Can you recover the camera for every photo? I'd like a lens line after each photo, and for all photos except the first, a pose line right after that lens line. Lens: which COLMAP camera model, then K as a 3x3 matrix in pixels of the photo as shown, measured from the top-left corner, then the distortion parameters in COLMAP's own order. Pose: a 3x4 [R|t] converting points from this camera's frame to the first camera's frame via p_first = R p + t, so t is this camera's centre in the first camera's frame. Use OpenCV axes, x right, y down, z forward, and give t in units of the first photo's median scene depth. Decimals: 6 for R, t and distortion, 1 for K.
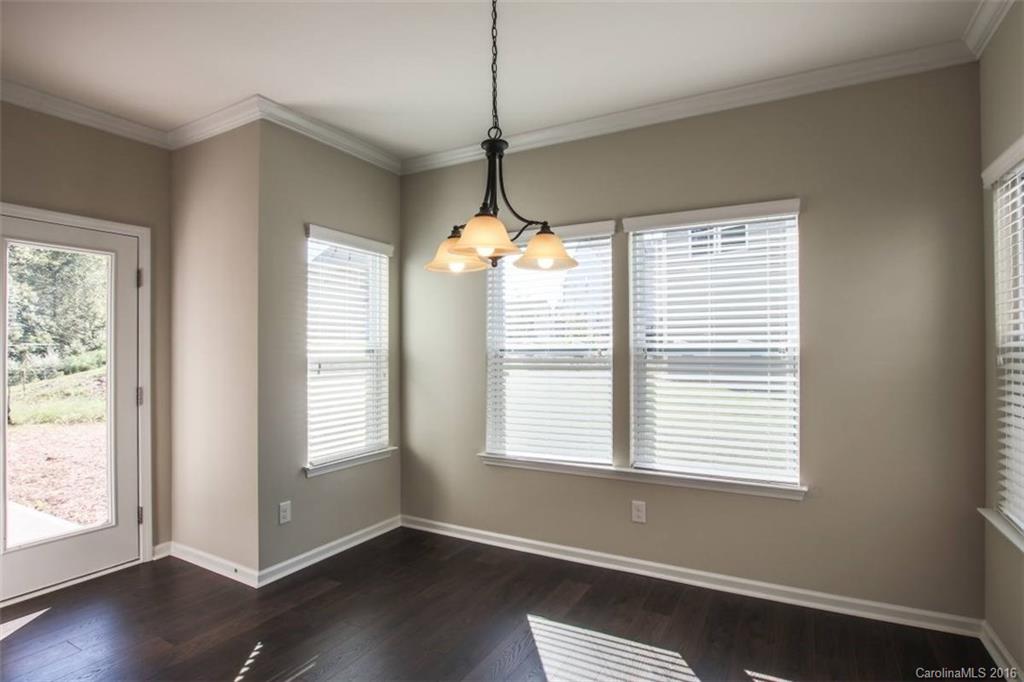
lens RADIAL K [[535.2, 0, 512.0], [0, 535.2, 341.0], [0, 0, 1]] dist [0.001531, 0.000495]
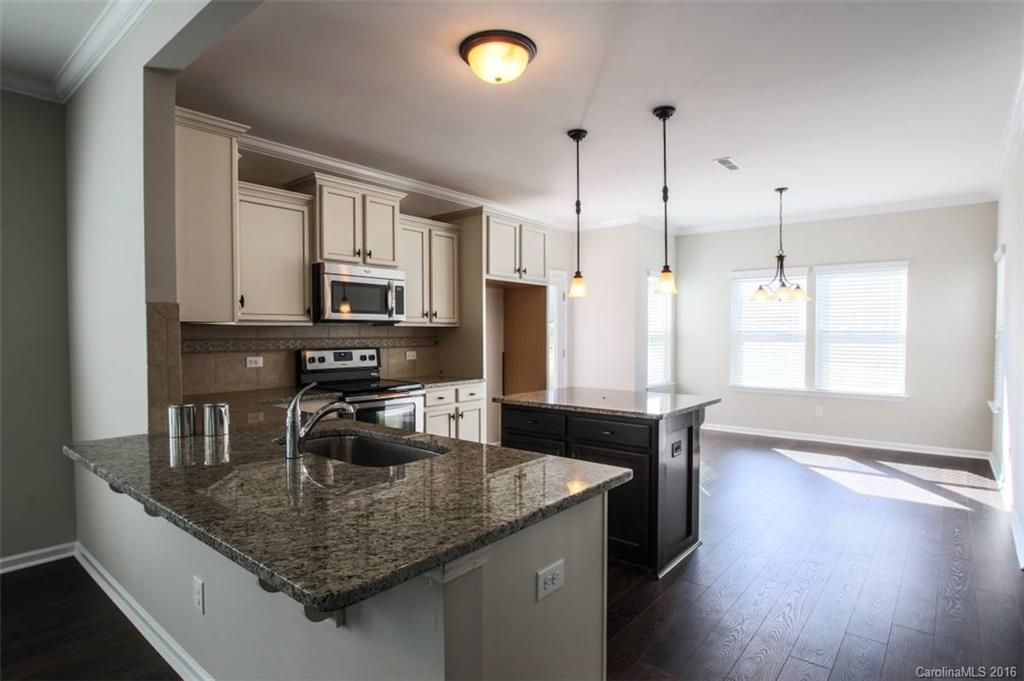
lens RADIAL K [[536.3, 0, 512.0], [0, 536.3, 340.5], [0, 0, 1]] dist [-0.014905, -0.000283]
pose [[0.981074, 0.010858, -0.193330, -0.566644], [-0.004819, 0.999487, 0.031675, -0.008208], [0.193575, -0.030144, 0.980622, -1.316549]]
